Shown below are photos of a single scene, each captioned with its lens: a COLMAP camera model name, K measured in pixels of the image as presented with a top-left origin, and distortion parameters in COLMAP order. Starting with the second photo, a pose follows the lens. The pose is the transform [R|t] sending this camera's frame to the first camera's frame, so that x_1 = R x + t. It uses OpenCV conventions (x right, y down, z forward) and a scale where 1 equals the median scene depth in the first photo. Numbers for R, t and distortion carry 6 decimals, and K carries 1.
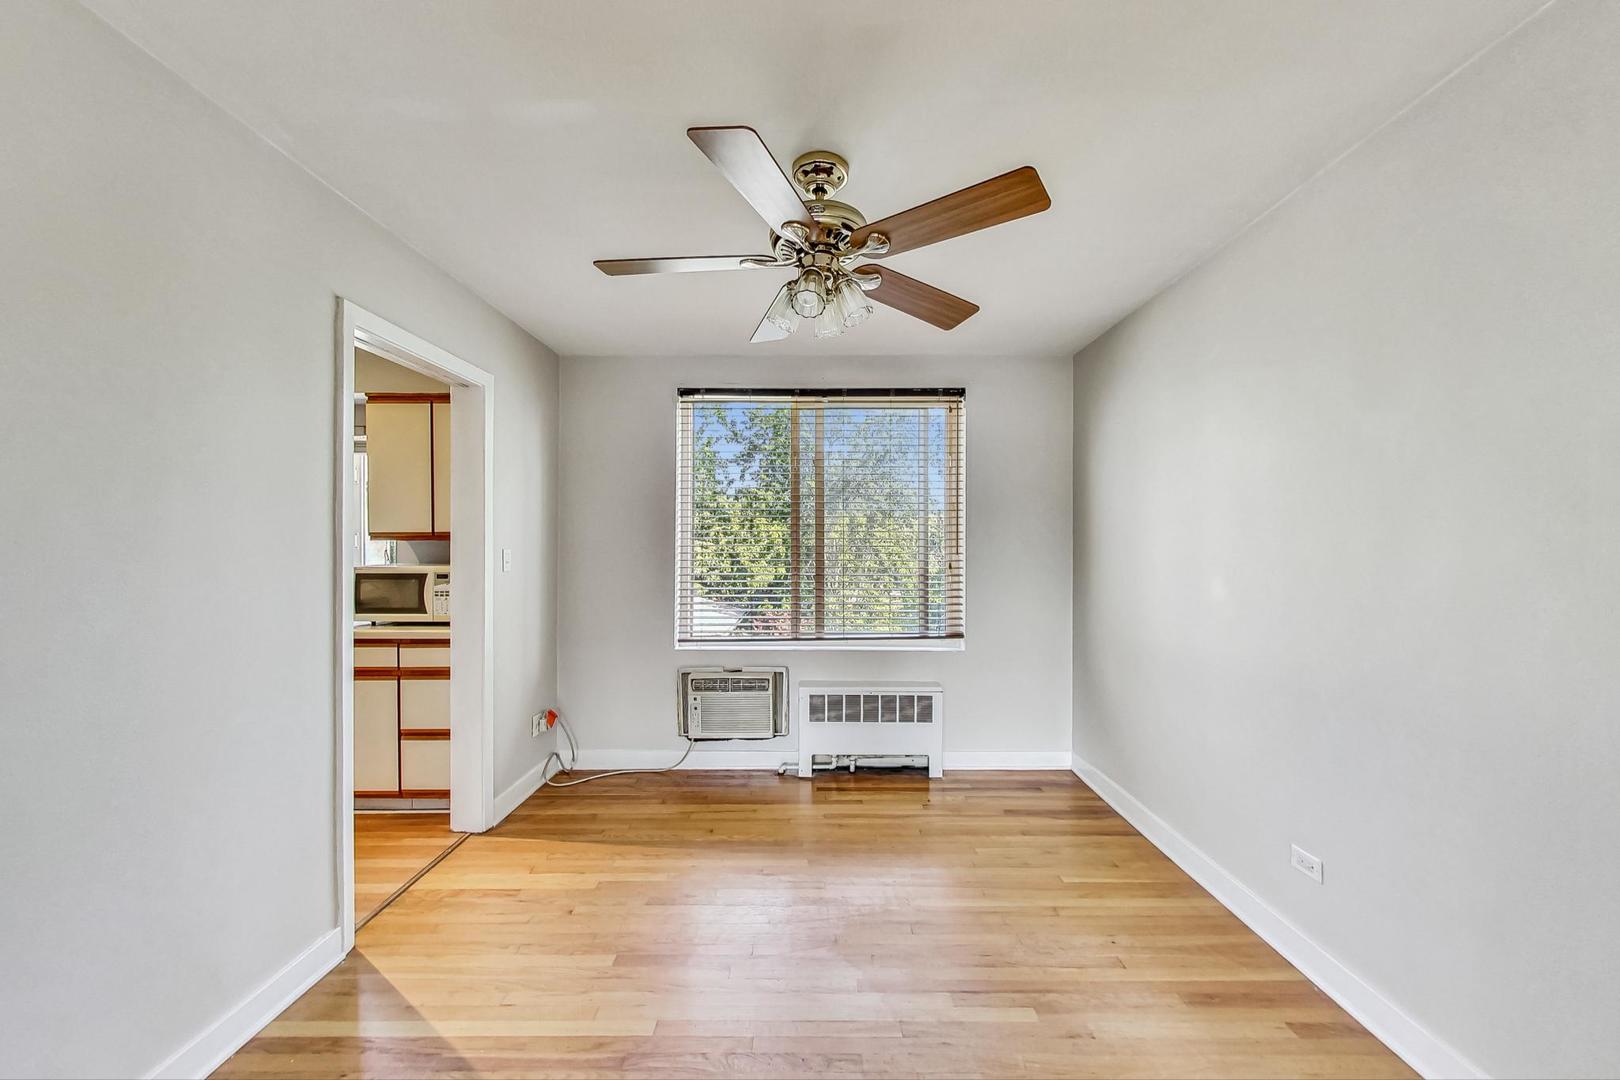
lens RADIAL K [[636.5, 0, 810.0], [0, 636.5, 540.0], [0, 0, 1]] dist [-0.025480, 0.000053]
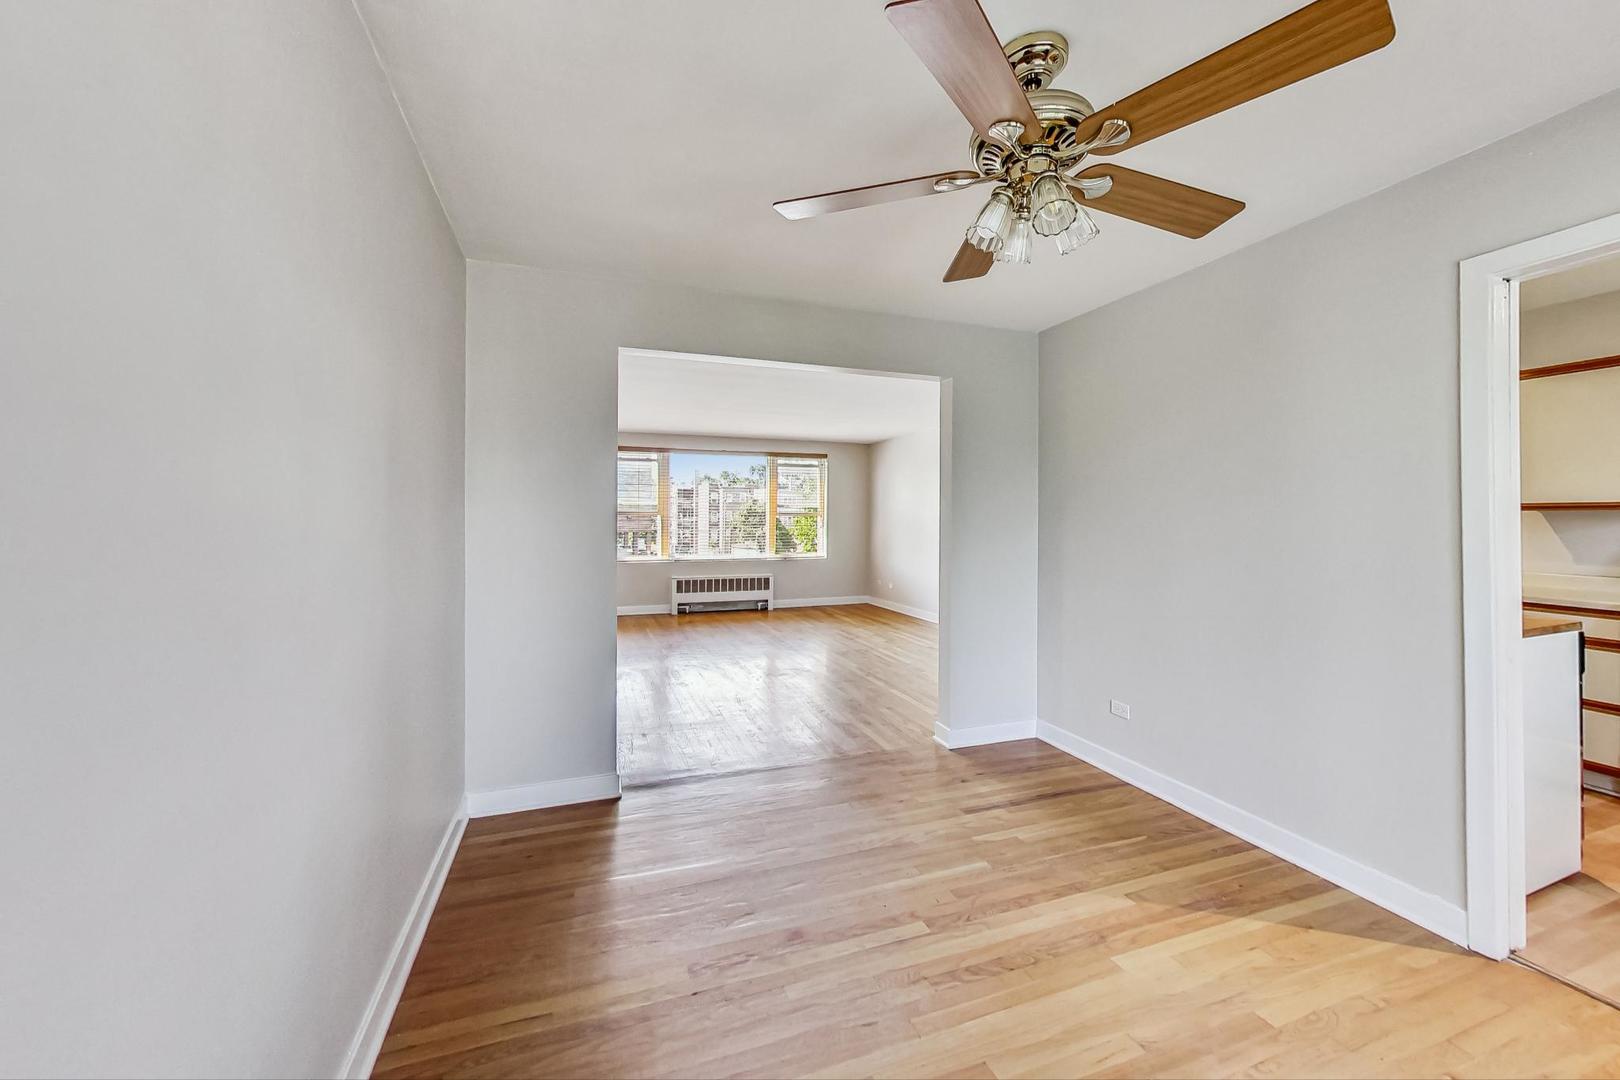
lens RADIAL K [[630.4, 0, 806.3], [0, 630.4, 514.5], [0, 0, 1]] dist [0.001263, 0.000623]
pose [[-0.941895, -0.005975, -0.335854, 0.501598], [-0.006730, 0.999977, 0.001084, 0.014533], [0.335839, 0.003281, -0.941914, 1.486581]]
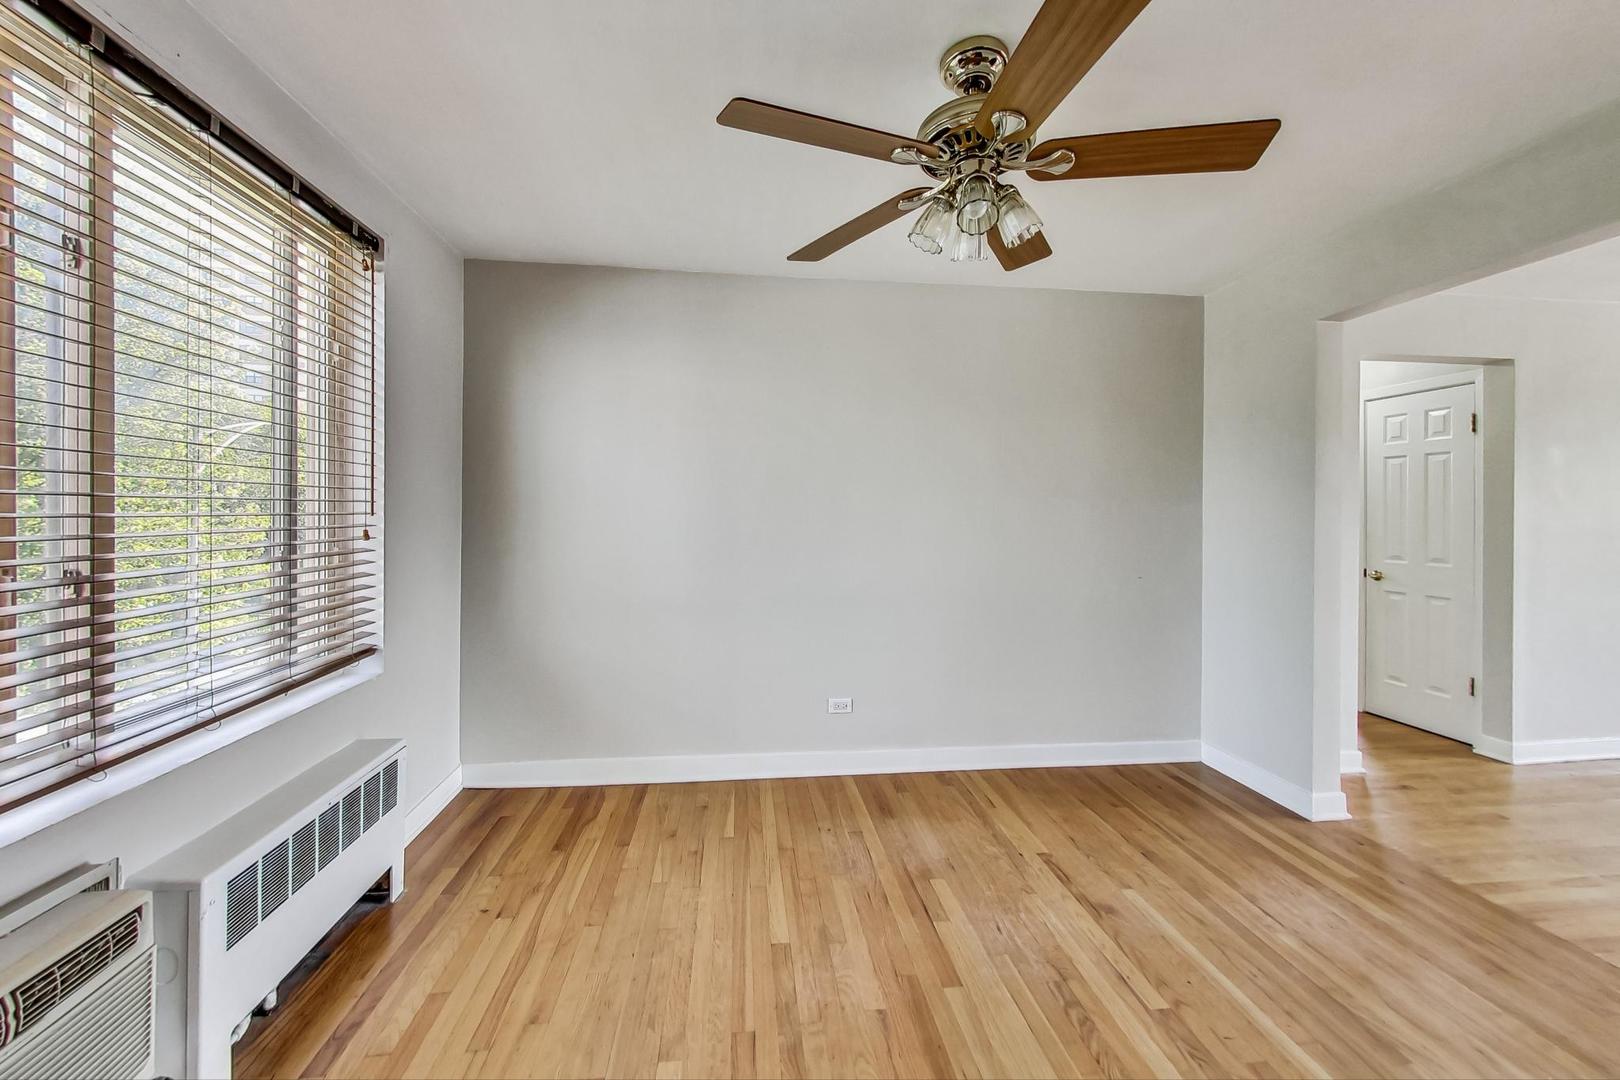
lens RADIAL K [[630.4, 0, 806.3], [0, 630.4, 514.5], [0, 0, 1]] dist [0.001263, 0.000623]
pose [[-0.106323, -0.007705, 0.994302, -0.699340], [-0.000123, 0.999970, 0.007736, 0.030000], [-0.994332, 0.000700, -0.106321, 1.162489]]
